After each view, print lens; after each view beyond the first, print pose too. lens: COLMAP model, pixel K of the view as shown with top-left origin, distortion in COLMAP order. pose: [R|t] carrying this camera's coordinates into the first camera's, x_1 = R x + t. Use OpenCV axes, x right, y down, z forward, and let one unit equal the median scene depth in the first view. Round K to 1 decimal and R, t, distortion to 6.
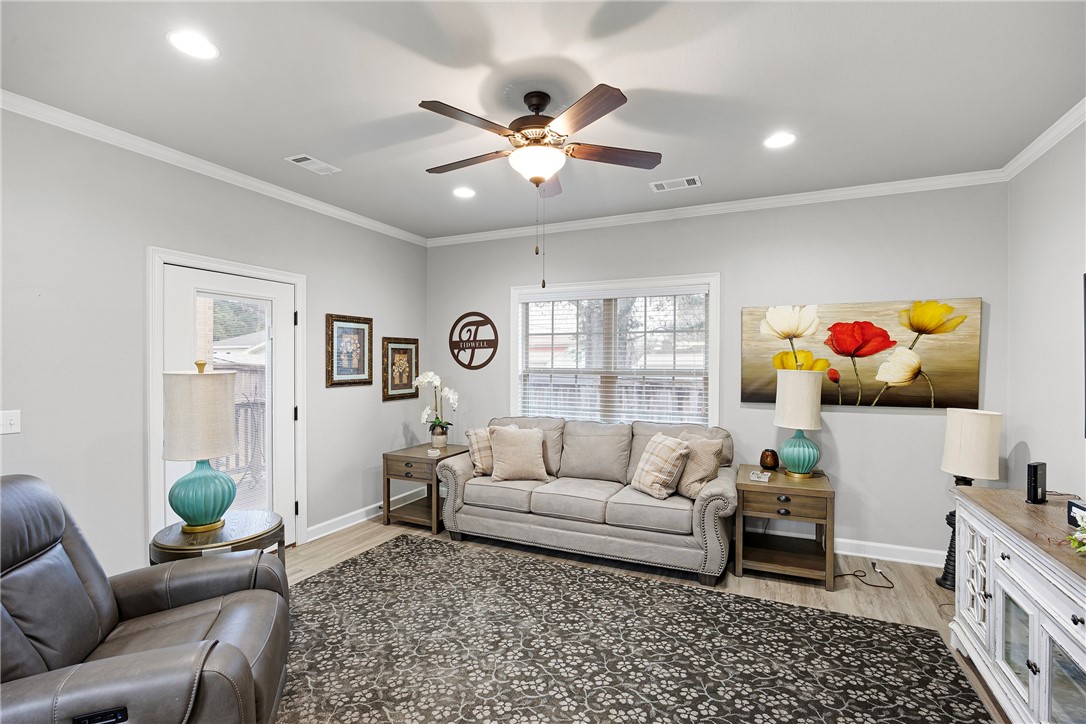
lens RADIAL K [[493.2, 0, 552.0], [0, 493.2, 366.7], [0, 0, 1]] dist [-0.008155, -0.000535]
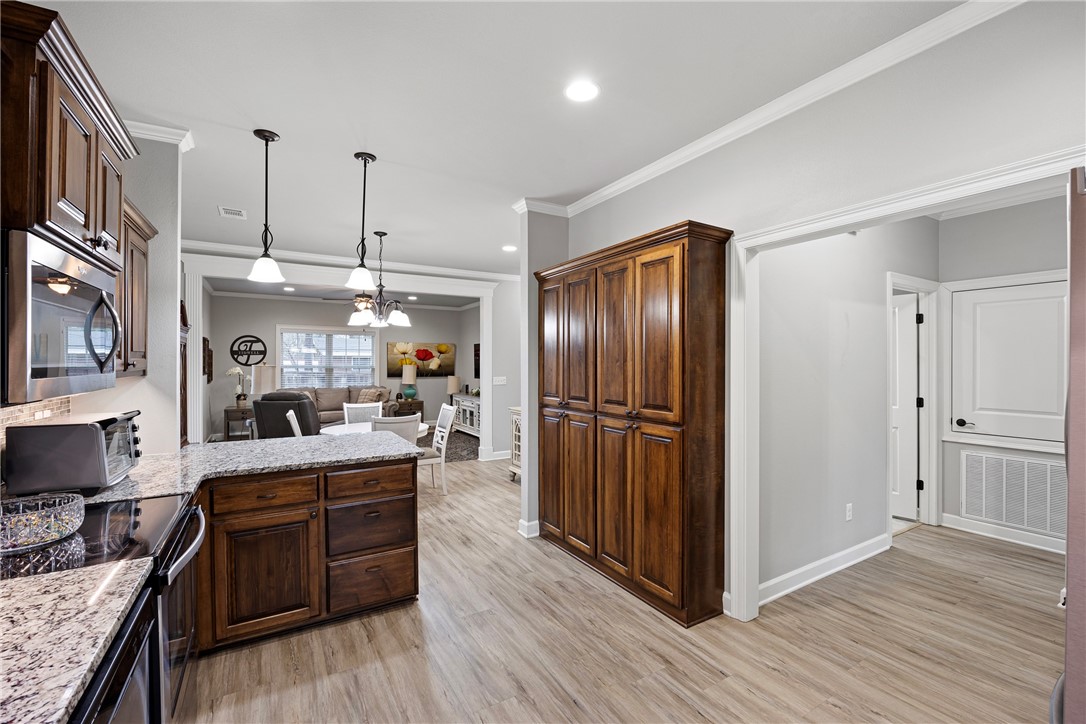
lens RADIAL K [[470.5, 0, 550.4], [0, 470.5, 364.4], [0, 0, 1]] dist [-0.006375, 0.005062]
pose [[0.565199, -0.002475, 0.824951, -1.262021], [0.005273, 0.999986, -0.000613, 0.008555], [-0.824938, 0.004696, 0.565204, -1.221005]]
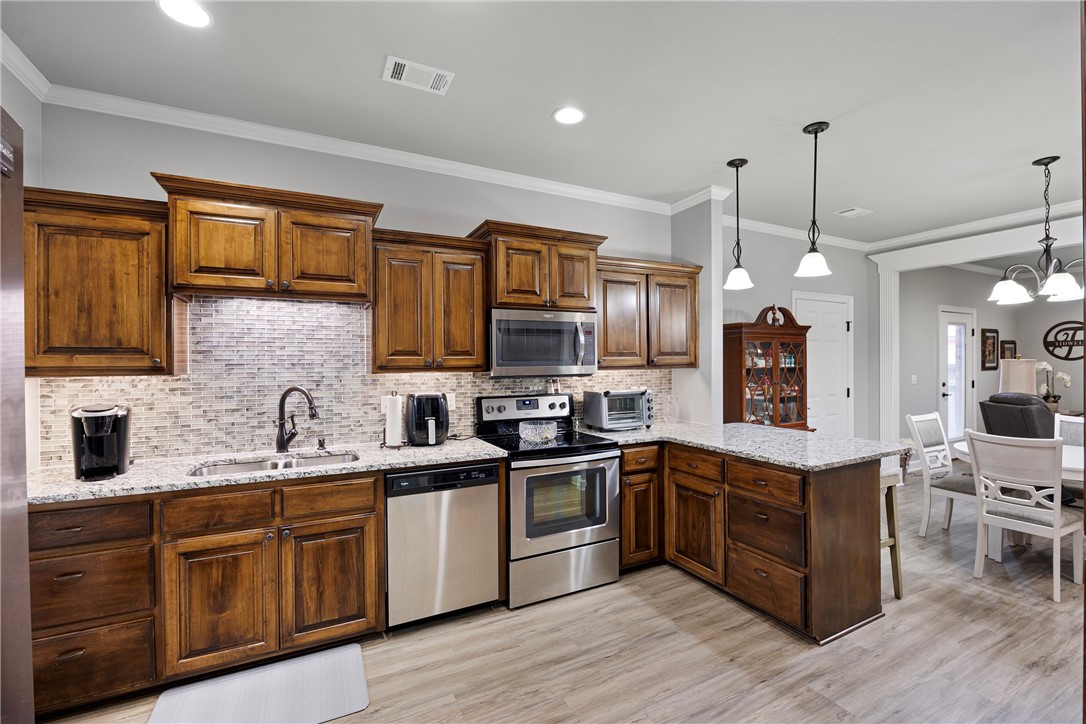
lens RADIAL K [[470.5, 0, 560.2], [0, 470.5, 361.6], [0, 0, 1]] dist [-0.006375, 0.005062]
pose [[0.799704, -0.006173, -0.600363, -0.685629], [0.004592, 0.999981, -0.004165, 0.010132], [0.600378, 0.000574, 0.799717, -1.315894]]
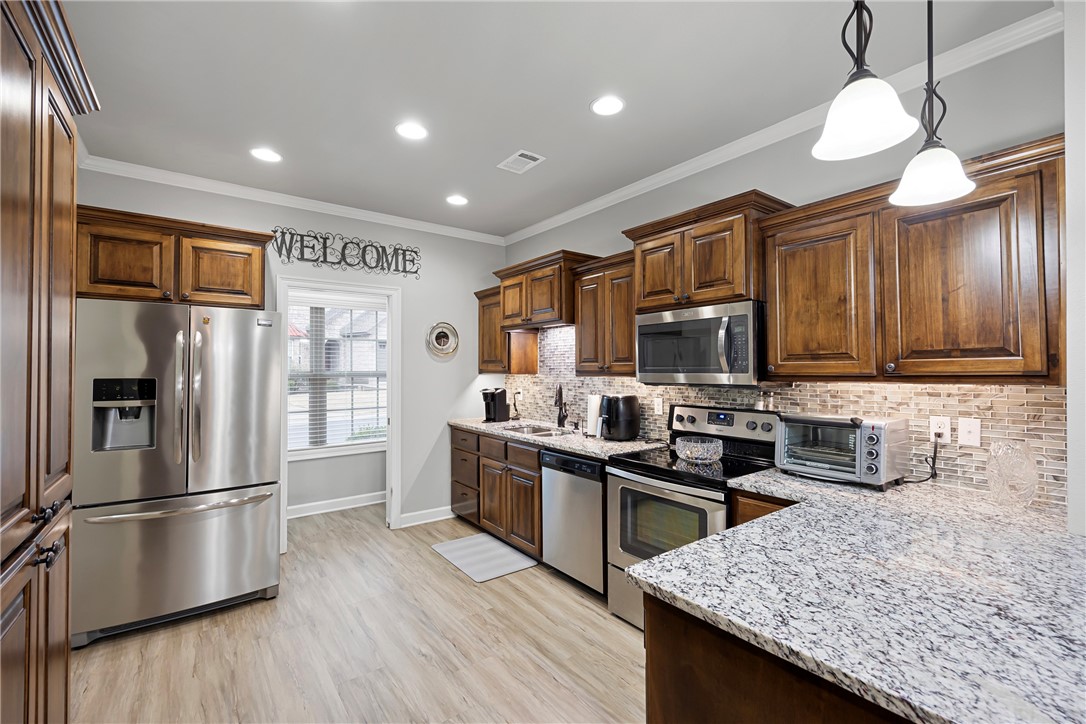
lens RADIAL K [[470.5, 0, 546.0], [0, 470.5, 359.8], [0, 0, 1]] dist [-0.006375, 0.005062]
pose [[-0.473128, -0.018773, -0.880794, -0.494249], [-0.004650, 0.999812, -0.018811, 0.009035], [0.880982, -0.004804, -0.473126, -0.568309]]
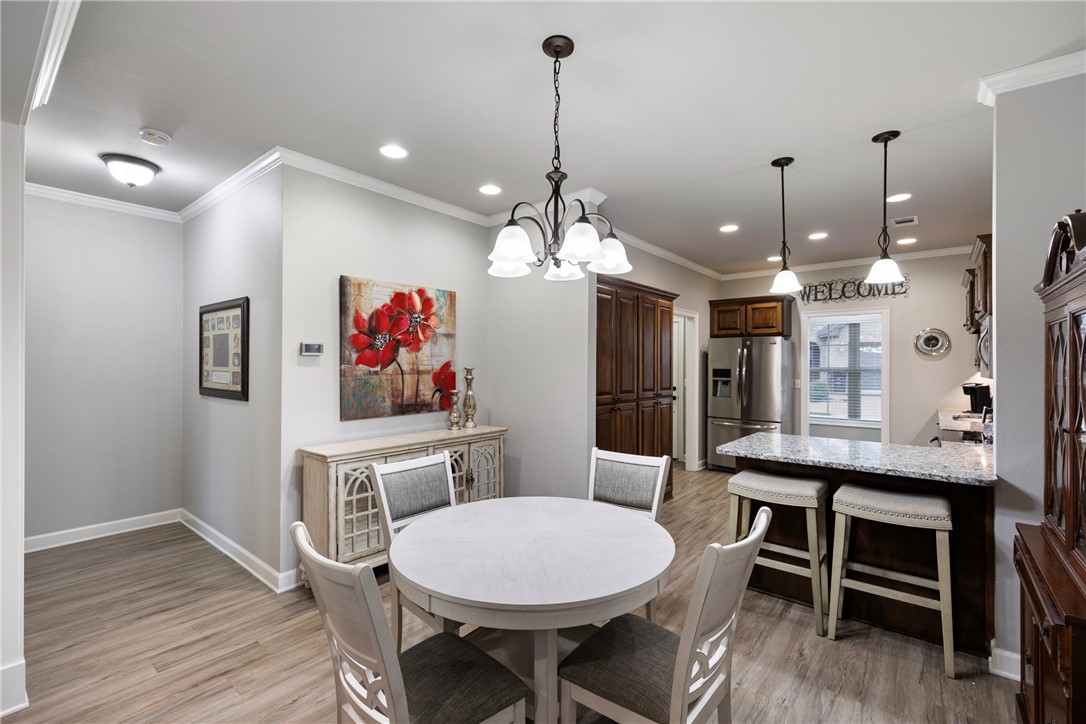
lens RADIAL K [[470.5, 0, 544.5], [0, 470.5, 360.9], [0, 0, 1]] dist [-0.006375, 0.005062]
pose [[-0.965641, -0.003012, 0.259863, -0.620262], [-0.003585, 0.999992, -0.001731, 0.001572], [-0.259855, -0.002603, -0.965644, 0.318156]]
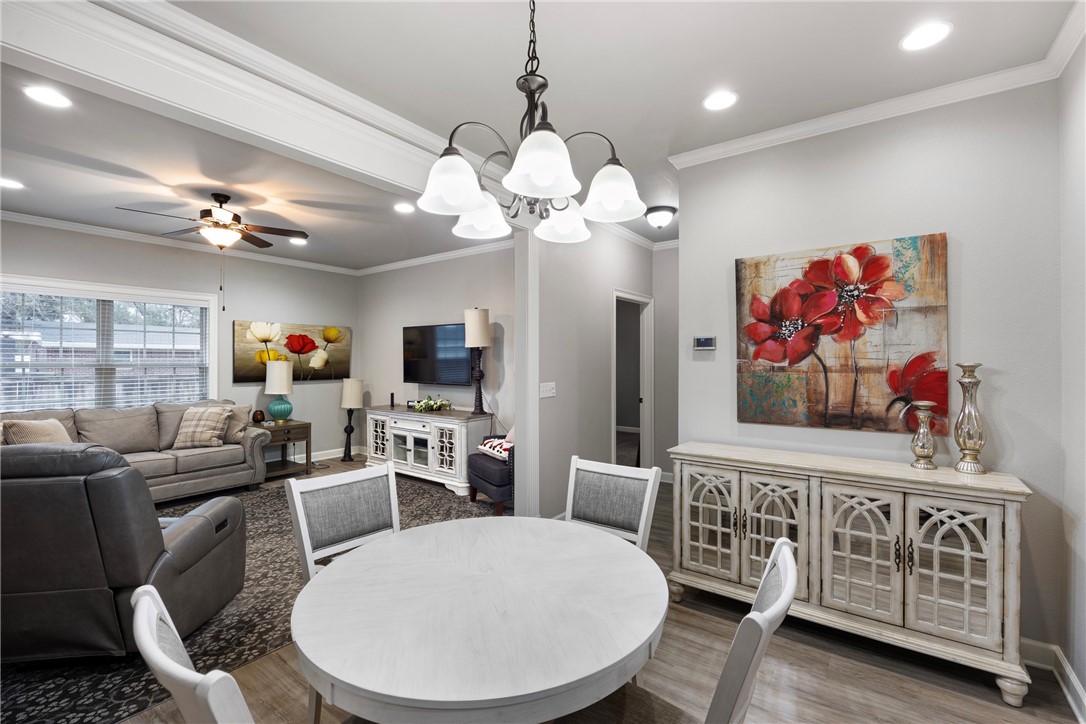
lens RADIAL K [[470.5, 0, 552.1], [0, 470.5, 360.3], [0, 0, 1]] dist [-0.006375, 0.005062]
pose [[0.200292, -0.003245, 0.979731, -0.844359], [0.007009, 0.999974, 0.001879, 0.006645], [-0.979711, 0.006491, 0.200309, -0.251764]]
